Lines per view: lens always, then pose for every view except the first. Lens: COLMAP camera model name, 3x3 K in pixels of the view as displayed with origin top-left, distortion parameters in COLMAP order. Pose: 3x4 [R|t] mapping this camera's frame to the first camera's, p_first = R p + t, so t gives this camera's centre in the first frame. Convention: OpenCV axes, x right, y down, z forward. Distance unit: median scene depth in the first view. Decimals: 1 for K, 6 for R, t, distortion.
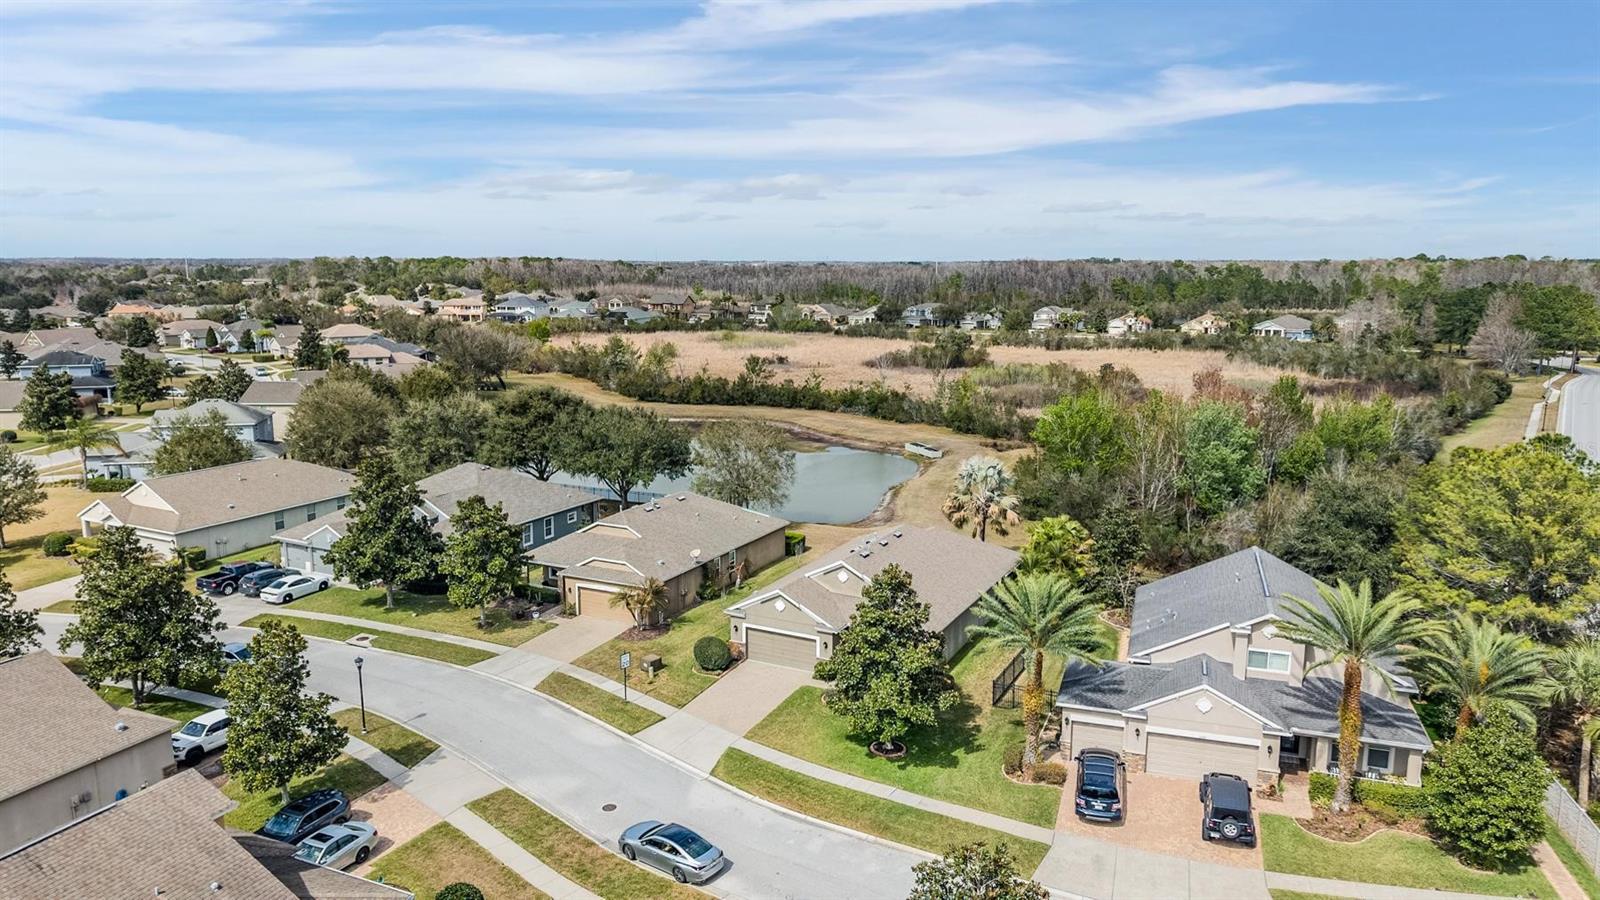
lens RADIAL K [[1062.7, 0, 797.2], [0, 1062.7, 459.2], [0, 0, 1]] dist [0.035387, -0.040544]
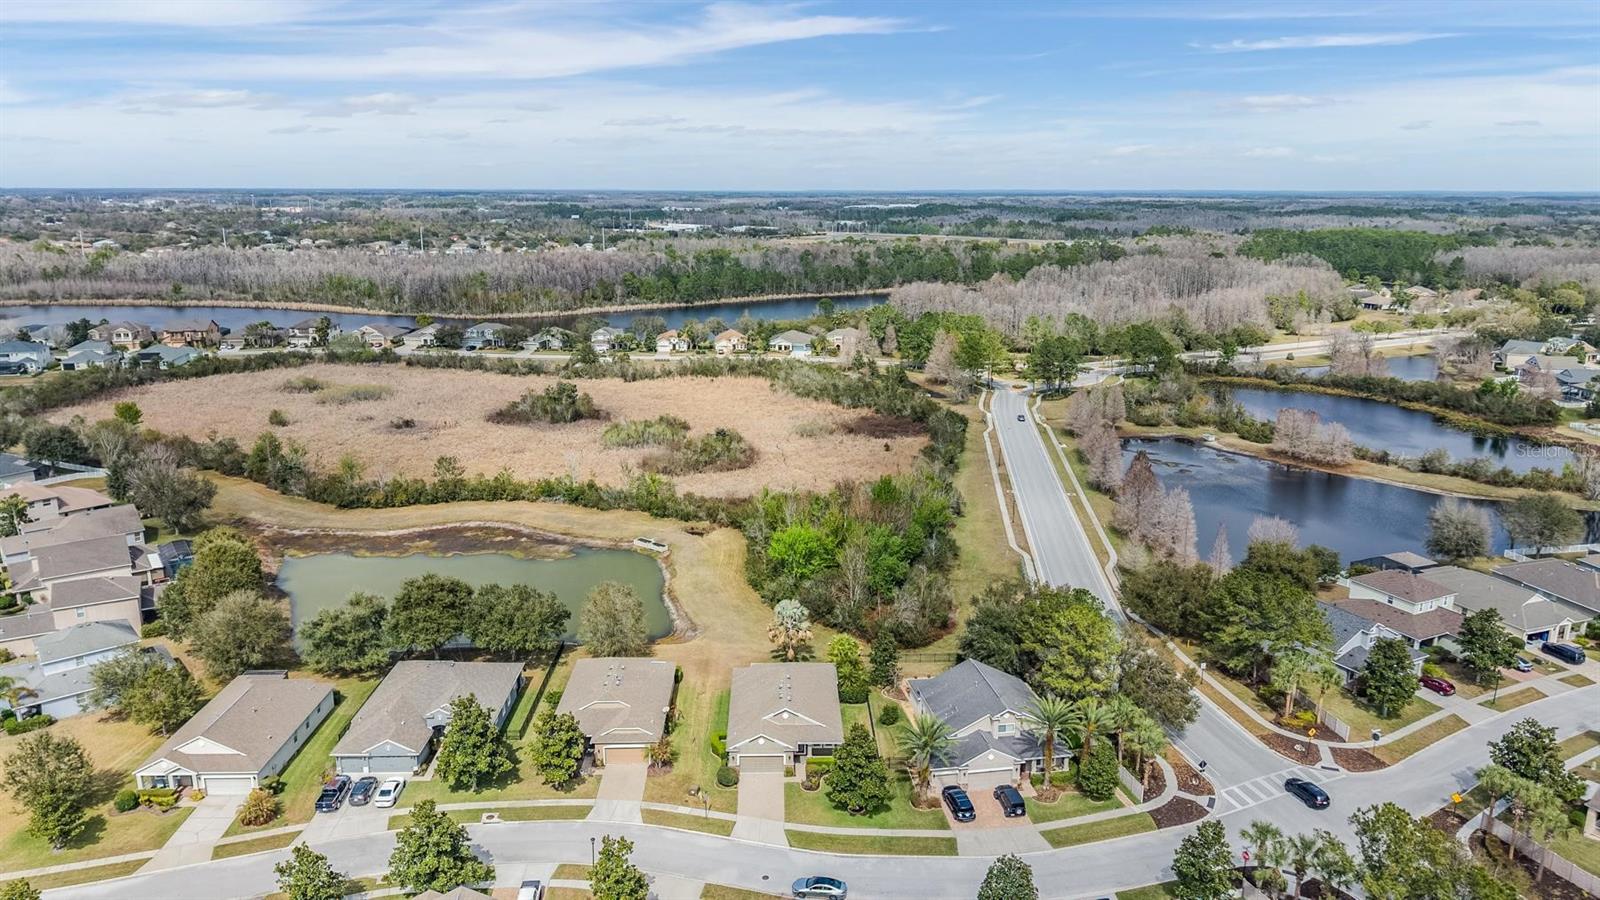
lens RADIAL K [[1062.7, 0, 808.6], [0, 1062.7, 457.9], [0, 0, 1]] dist [0.035387, -0.040544]
pose [[0.871713, -0.109874, 0.477540, -0.643535], [0.079230, 0.993318, 0.083918, -0.412681], [-0.483570, -0.035317, 0.874593, -0.517348]]
